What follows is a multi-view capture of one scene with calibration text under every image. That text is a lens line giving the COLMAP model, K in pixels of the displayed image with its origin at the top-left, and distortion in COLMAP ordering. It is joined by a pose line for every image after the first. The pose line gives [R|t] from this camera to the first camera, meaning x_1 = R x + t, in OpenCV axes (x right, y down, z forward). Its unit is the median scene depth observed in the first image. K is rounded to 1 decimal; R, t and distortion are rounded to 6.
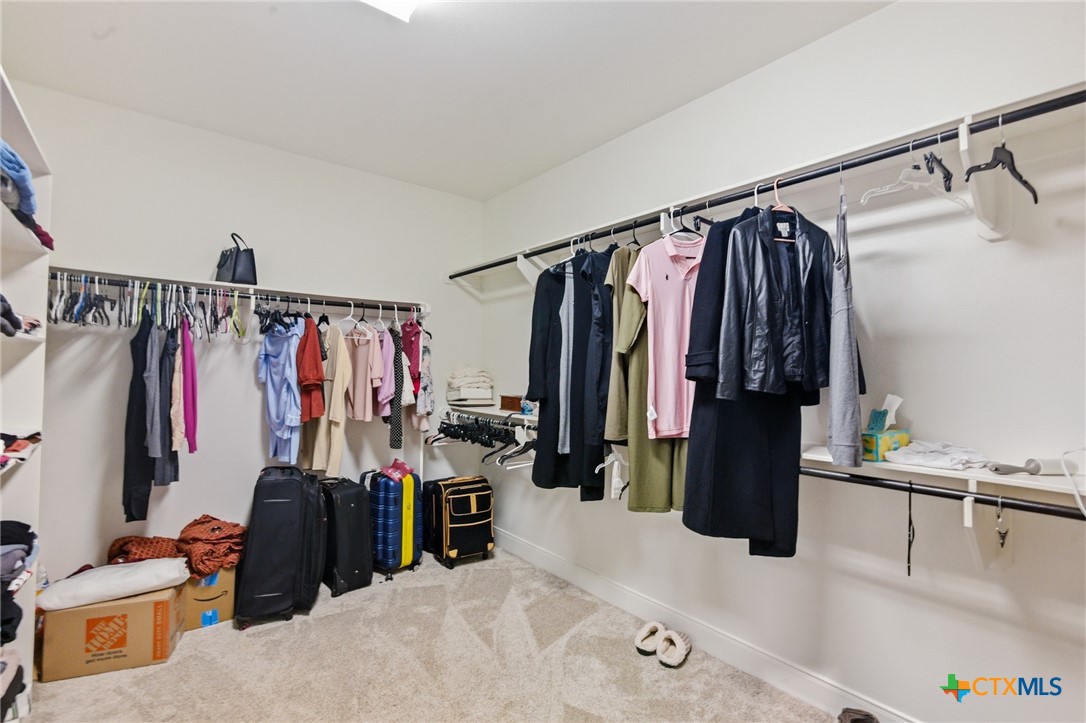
lens RADIAL K [[495.3, 0, 543.4], [0, 495.3, 366.5], [0, 0, 1]] dist [-0.008763, 0.001150]
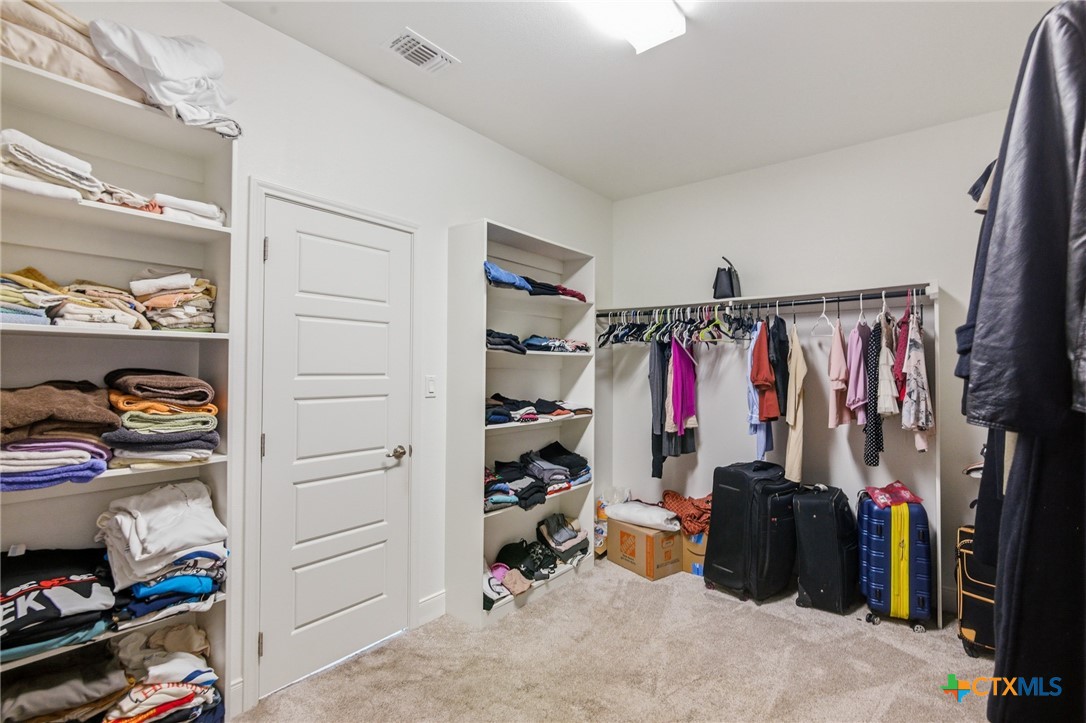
lens RADIAL K [[495.3, 0, 545.6], [0, 495.3, 366.5], [0, 0, 1]] dist [-0.008763, 0.001150]
pose [[0.217410, -0.017503, -0.975923, 0.434122], [0.008789, 0.999834, -0.015974, 0.009437], [0.976041, -0.005105, 0.217528, 0.319139]]
